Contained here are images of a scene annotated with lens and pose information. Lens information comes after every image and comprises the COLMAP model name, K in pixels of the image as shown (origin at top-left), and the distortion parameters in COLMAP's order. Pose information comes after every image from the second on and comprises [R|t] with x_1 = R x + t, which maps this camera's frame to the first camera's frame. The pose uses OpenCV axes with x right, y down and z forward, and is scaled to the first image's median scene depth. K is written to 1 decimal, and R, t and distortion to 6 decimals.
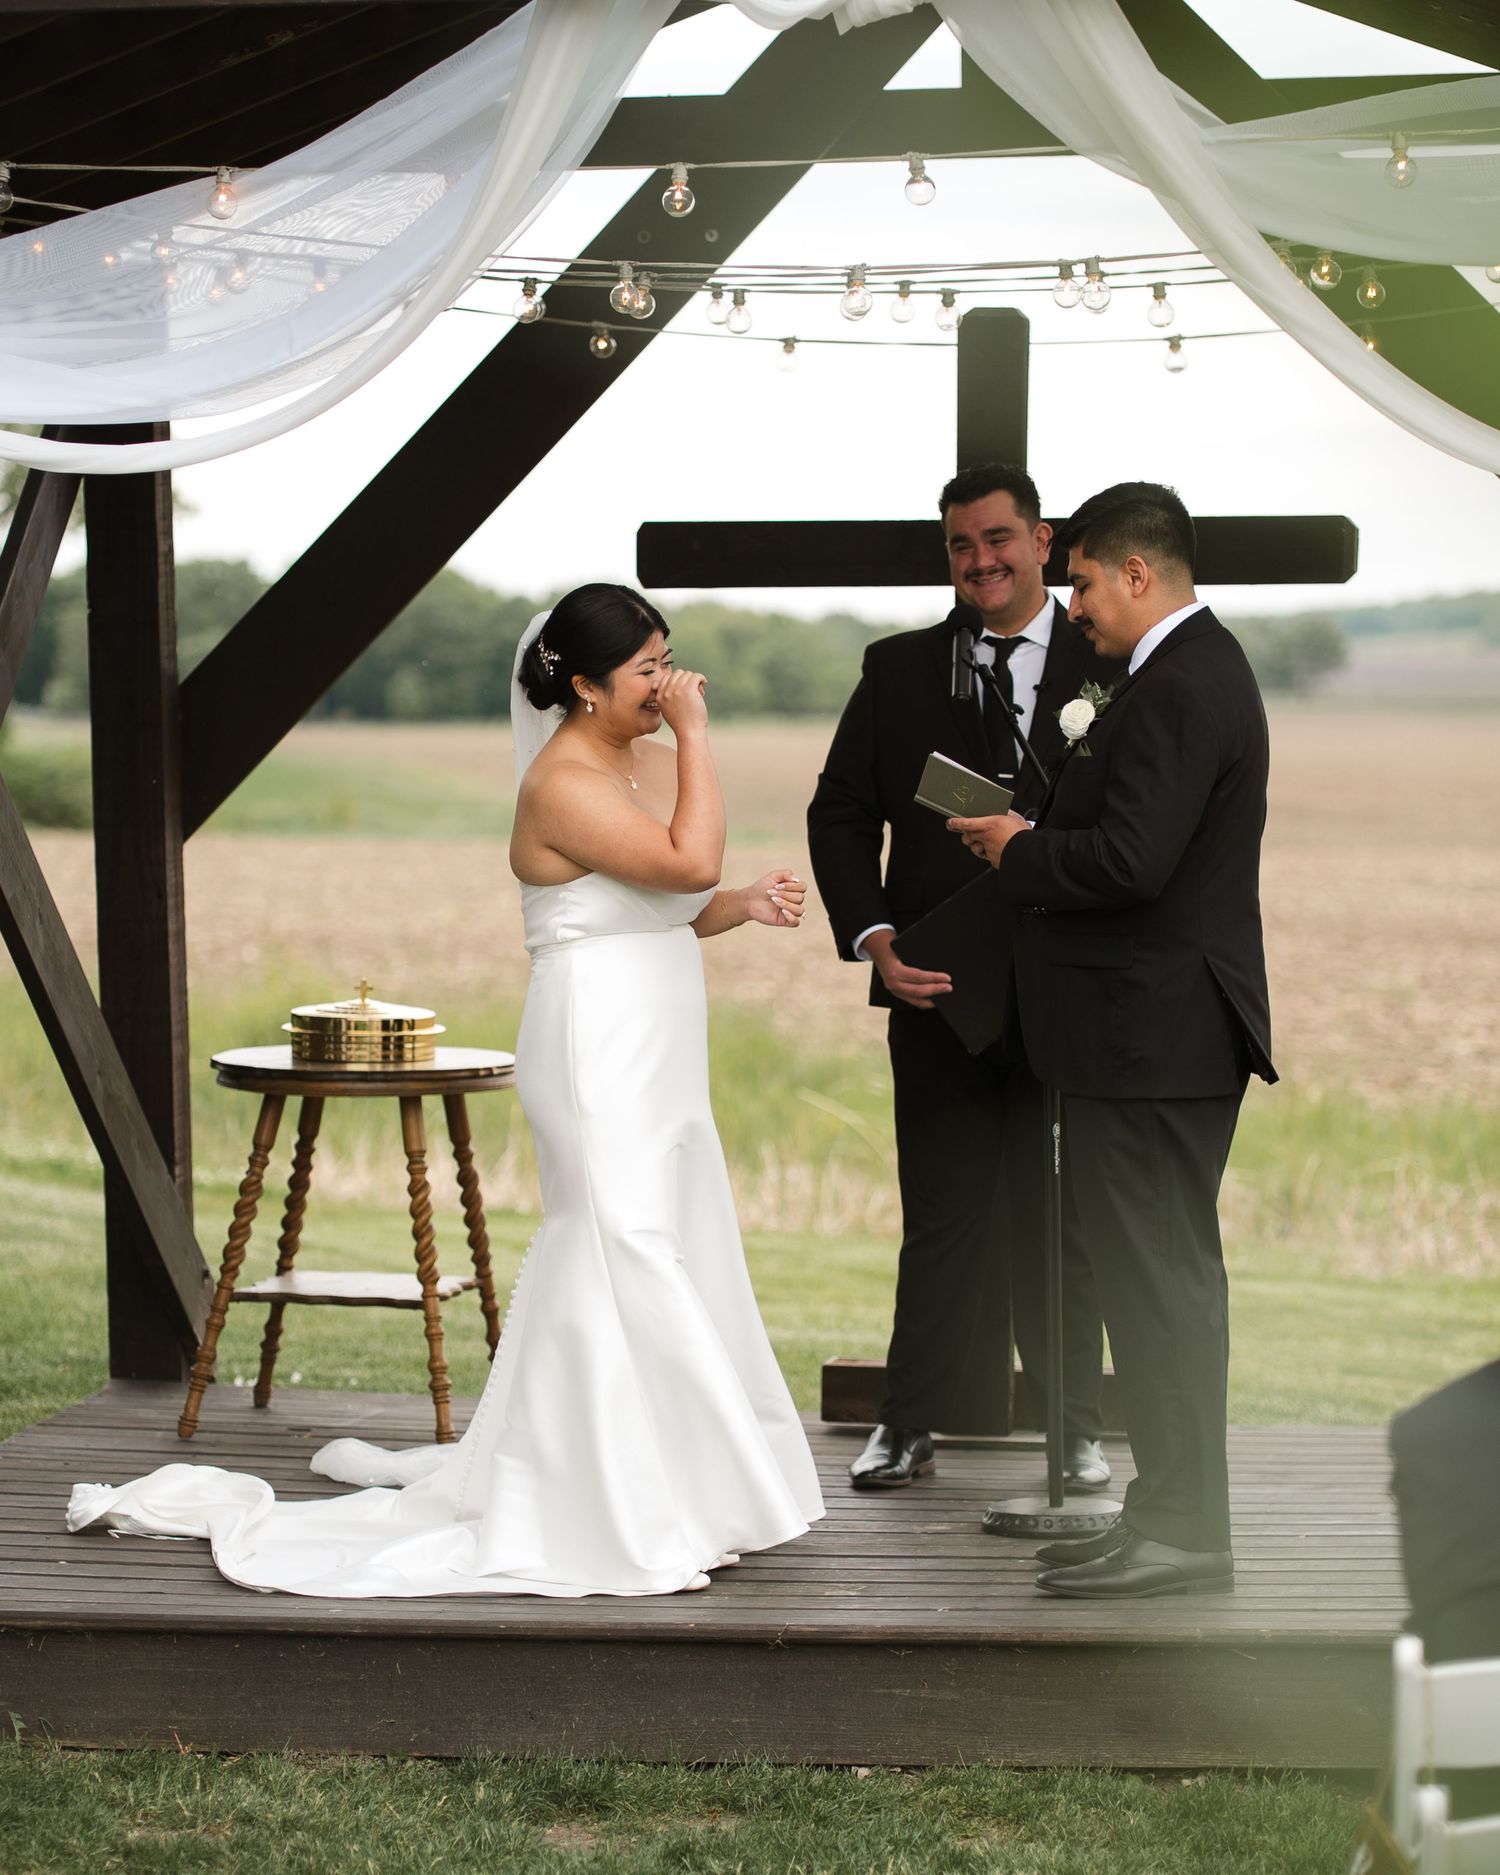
lens RADIAL K [[5418.2, 0, 887.3], [0, 5418.2, 890.8], [0, 0, 1]] dist [-0.016165, 0.000000]
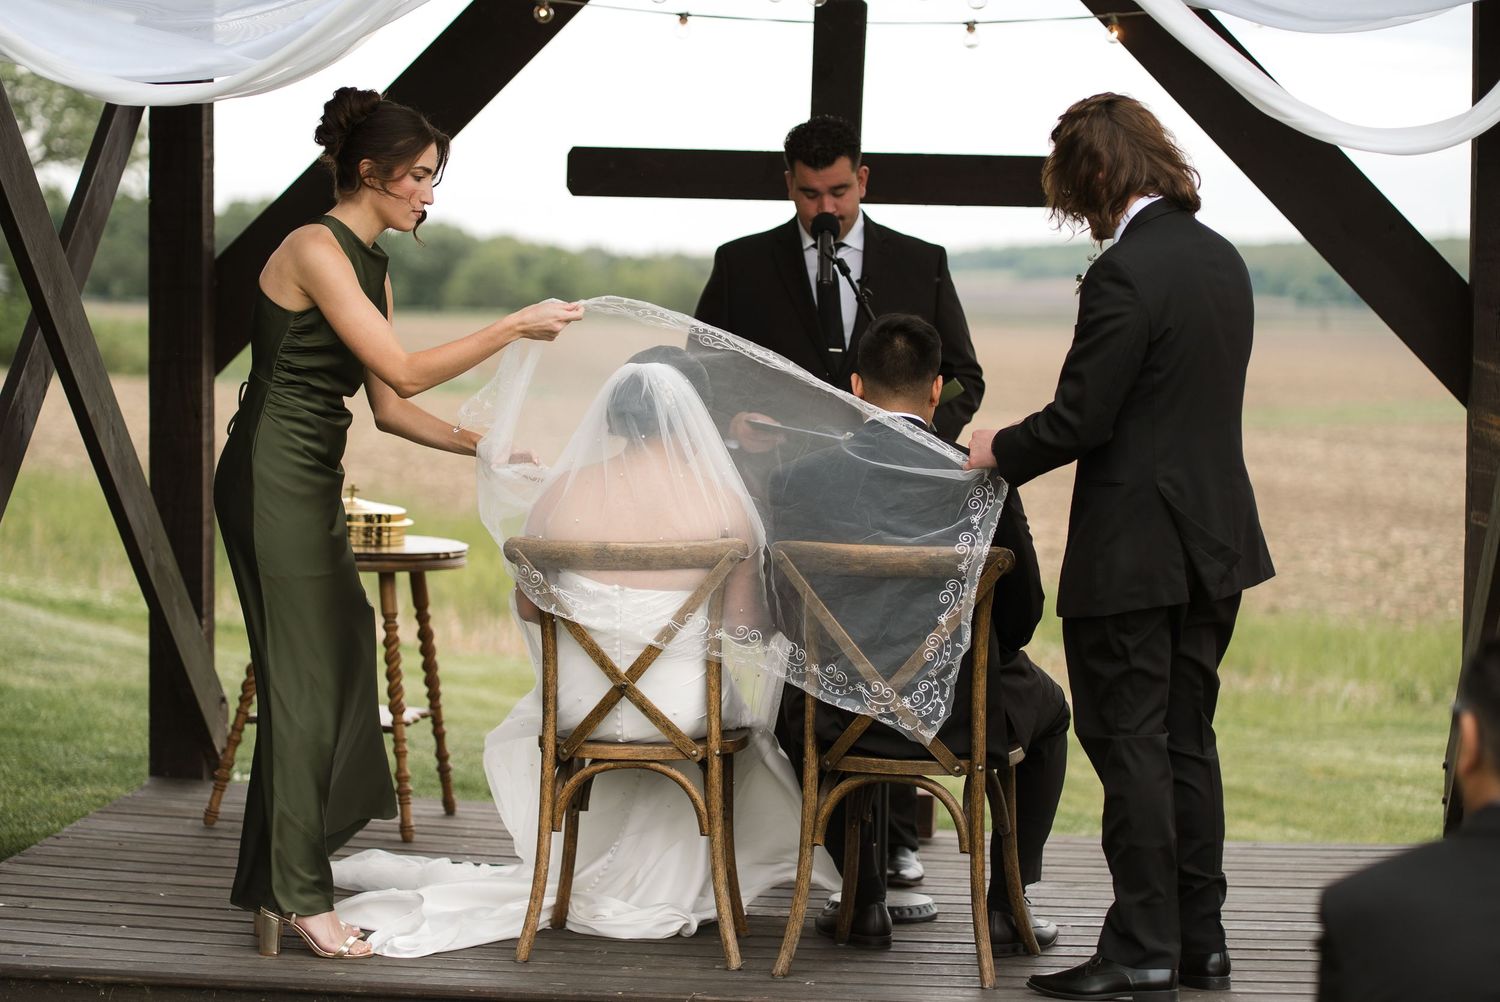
lens RADIAL K [[3507.6, 0, 777.0], [0, 3507.6, 447.9], [0, 0, 1]] dist [-0.041611, 0.000000]
pose [[0.998336, 0.028427, 0.050163, -0.036272], [-0.028627, 0.999585, 0.003271, 0.001914], [-0.050050, -0.004701, 0.998736, 0.136437]]
